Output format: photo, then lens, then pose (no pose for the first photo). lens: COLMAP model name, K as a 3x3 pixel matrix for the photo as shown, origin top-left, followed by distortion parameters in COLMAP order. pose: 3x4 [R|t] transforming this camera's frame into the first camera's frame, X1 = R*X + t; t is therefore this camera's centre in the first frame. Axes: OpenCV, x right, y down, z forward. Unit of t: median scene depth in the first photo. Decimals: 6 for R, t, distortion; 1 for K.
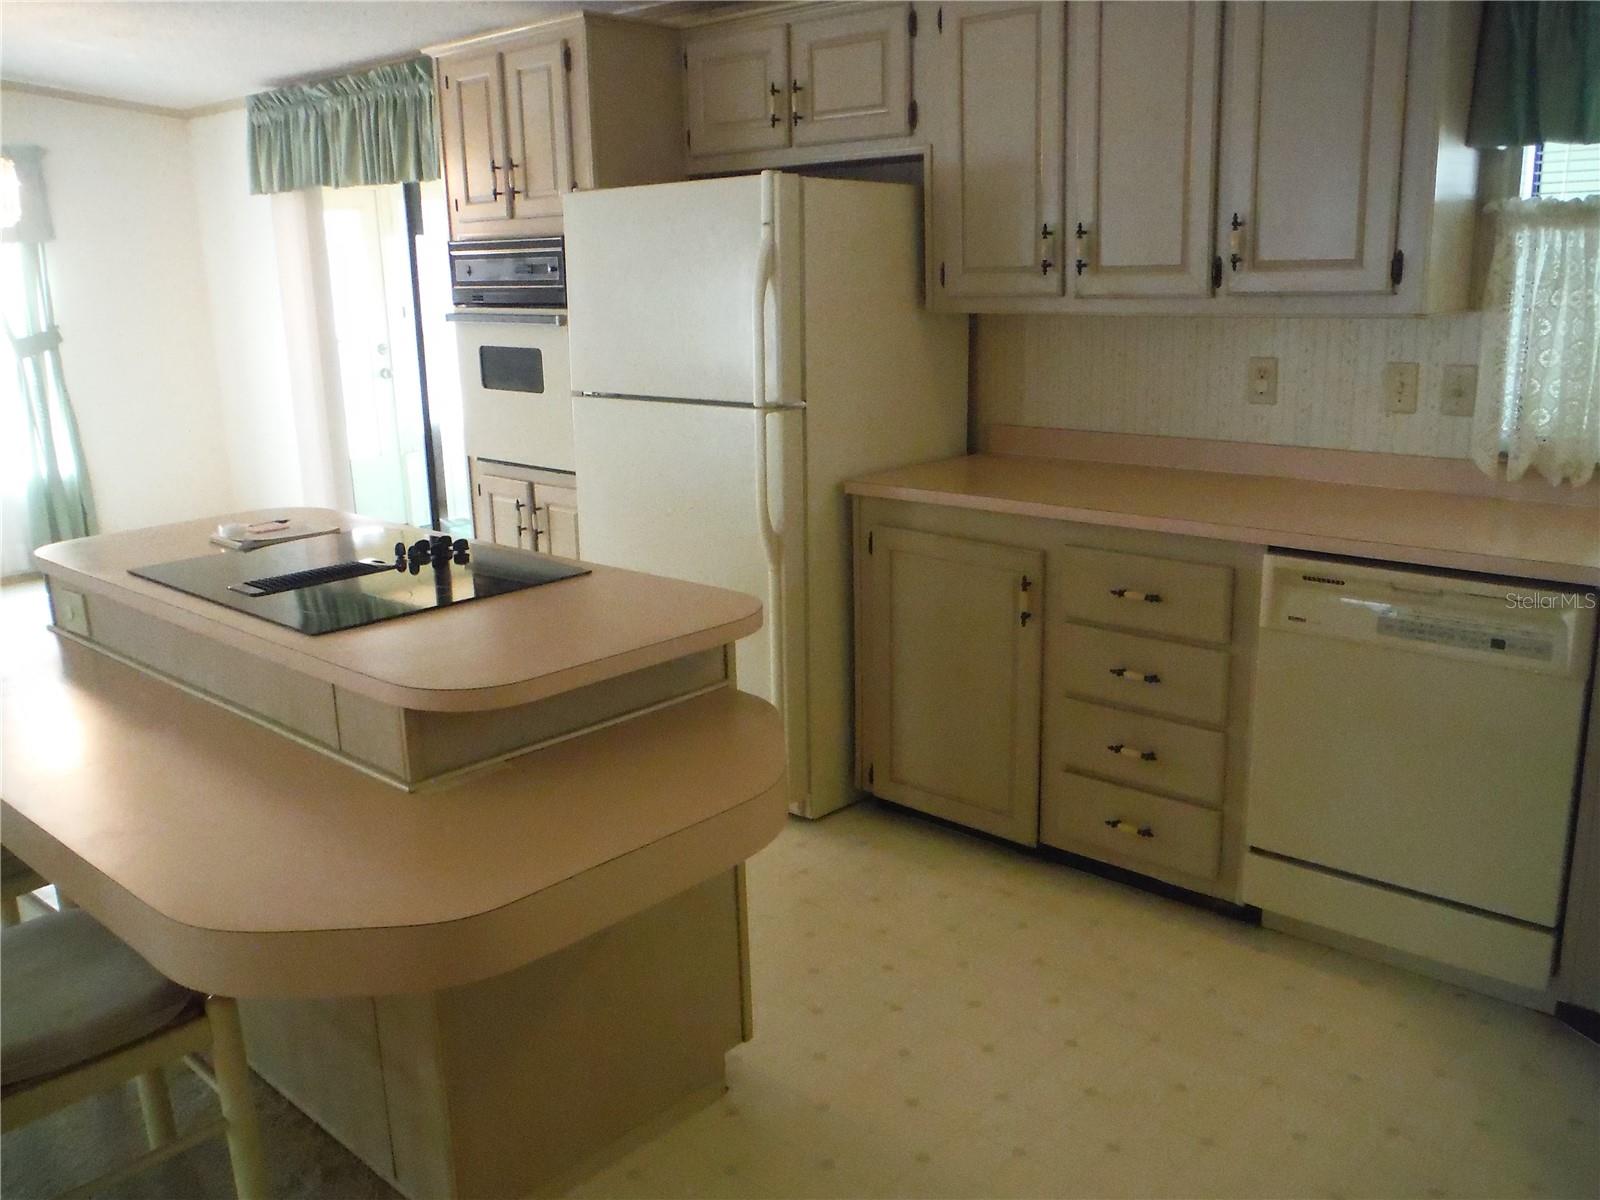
lens RADIAL K [[1380.8, 0, 802.2], [0, 1380.8, 607.6], [0, 0, 1]] dist [-0.061482, 0.029435]
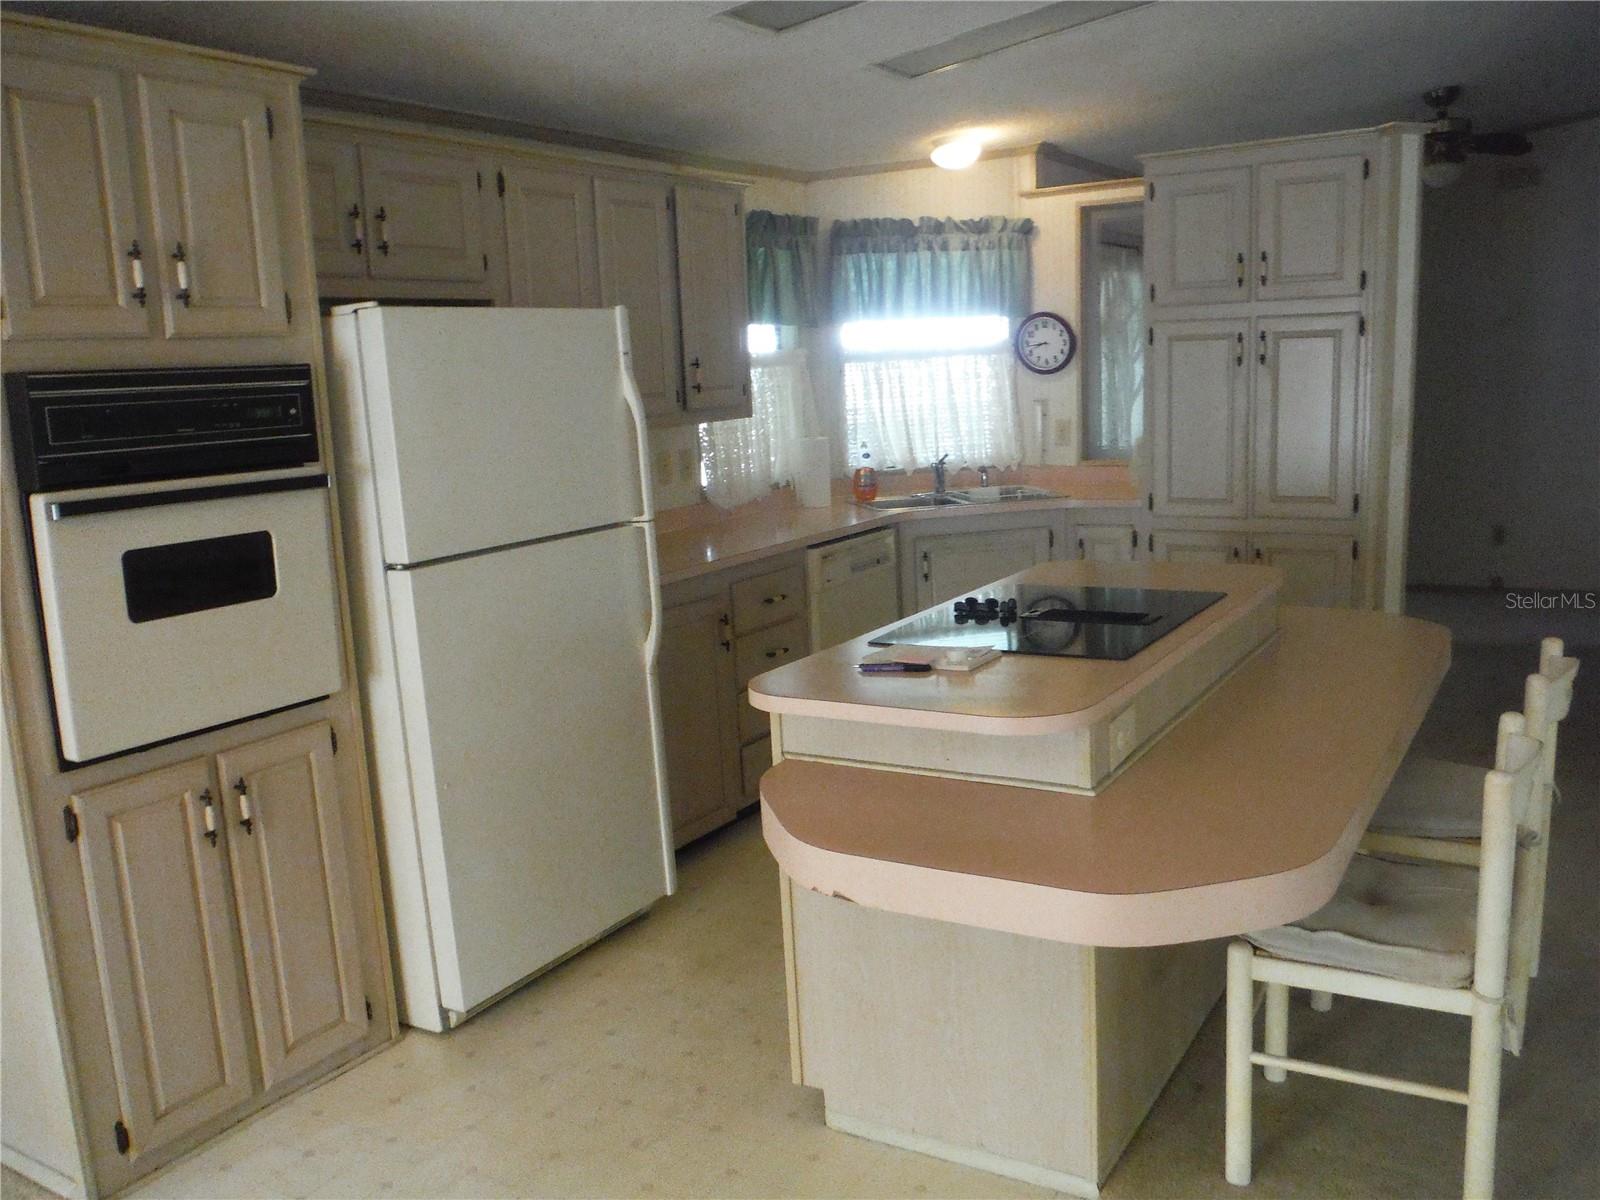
lens RADIAL K [[1380.8, 0, 802.2], [0, 1380.8, 607.6], [0, 0, 1]] dist [-0.061482, 0.029435]
pose [[-0.212583, -0.137010, 0.967490, -1.232963], [0.286323, 0.937927, 0.195736, -0.288319], [-0.934252, 0.318625, -0.160158, 1.210624]]
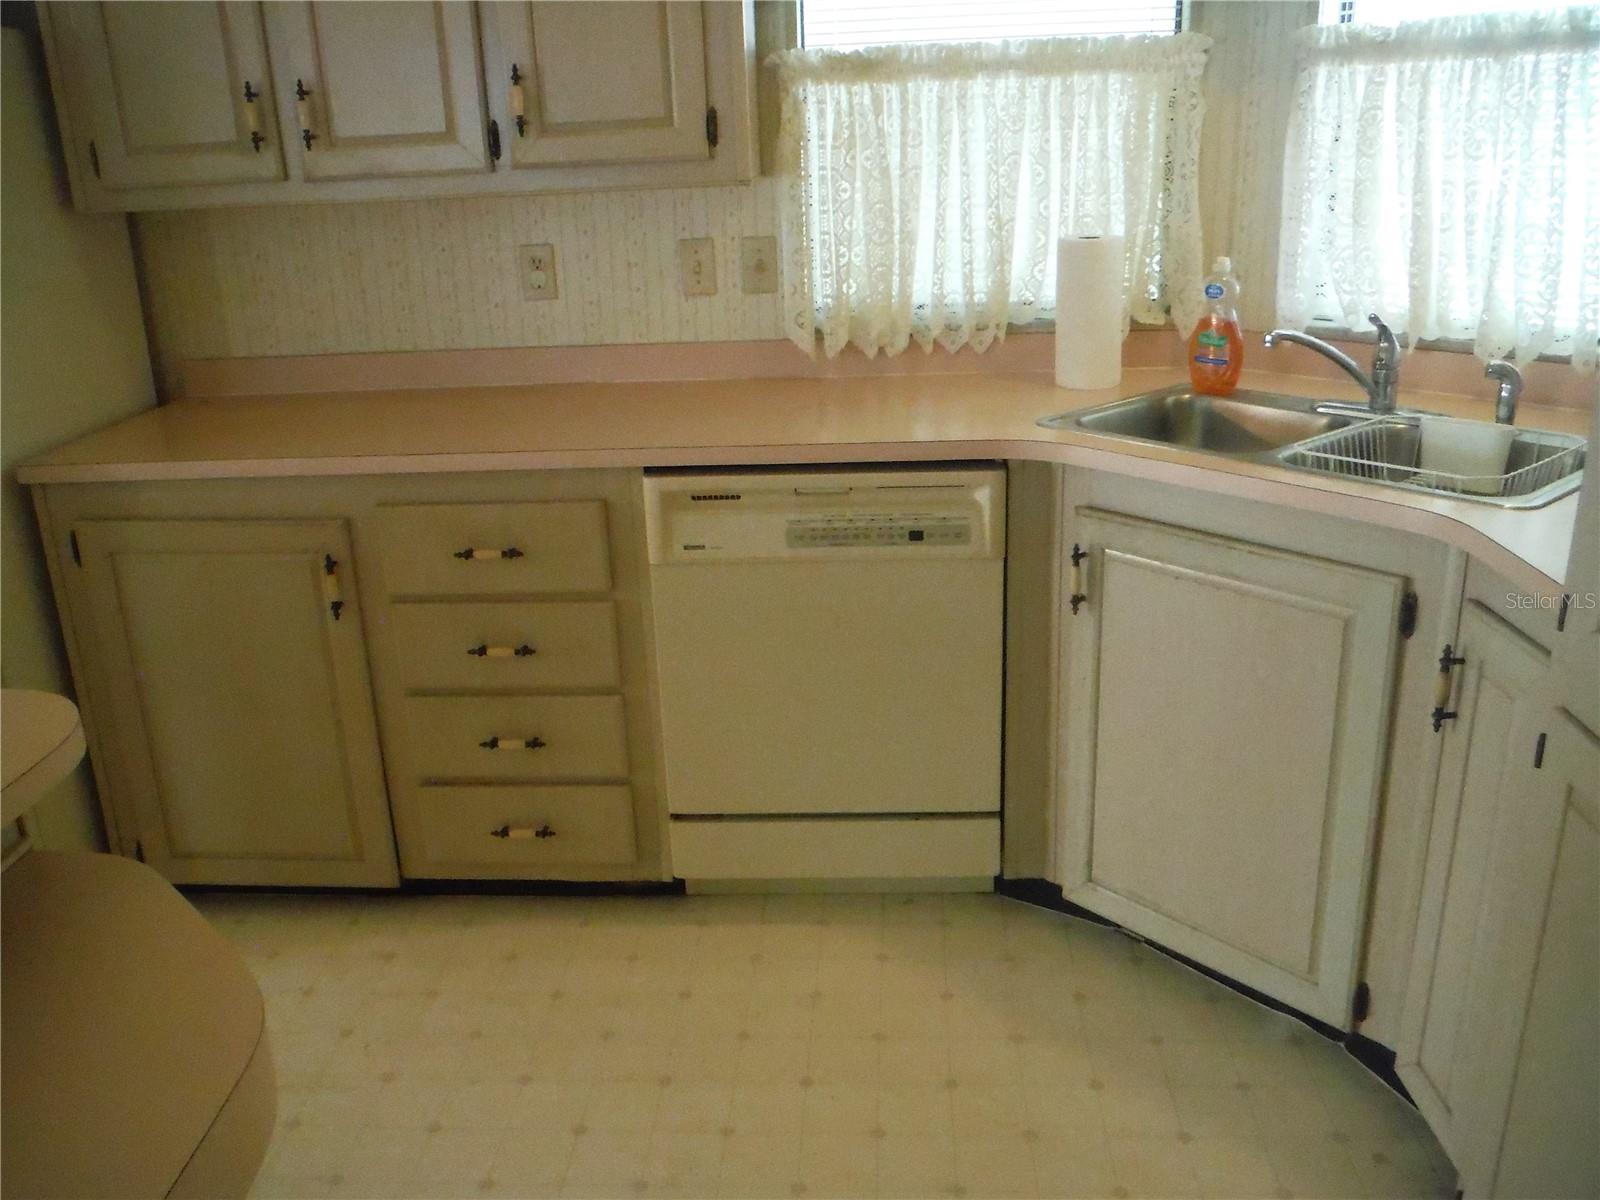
lens RADIAL K [[1380.8, 0, 802.2], [0, 1380.8, 607.6], [0, 0, 1]] dist [-0.061482, 0.029435]
pose [[0.769827, -0.212358, 0.601889, -0.101227], [0.169782, 0.977184, 0.127615, -0.048252], [-0.615256, 0.003948, 0.788317, 0.256120]]
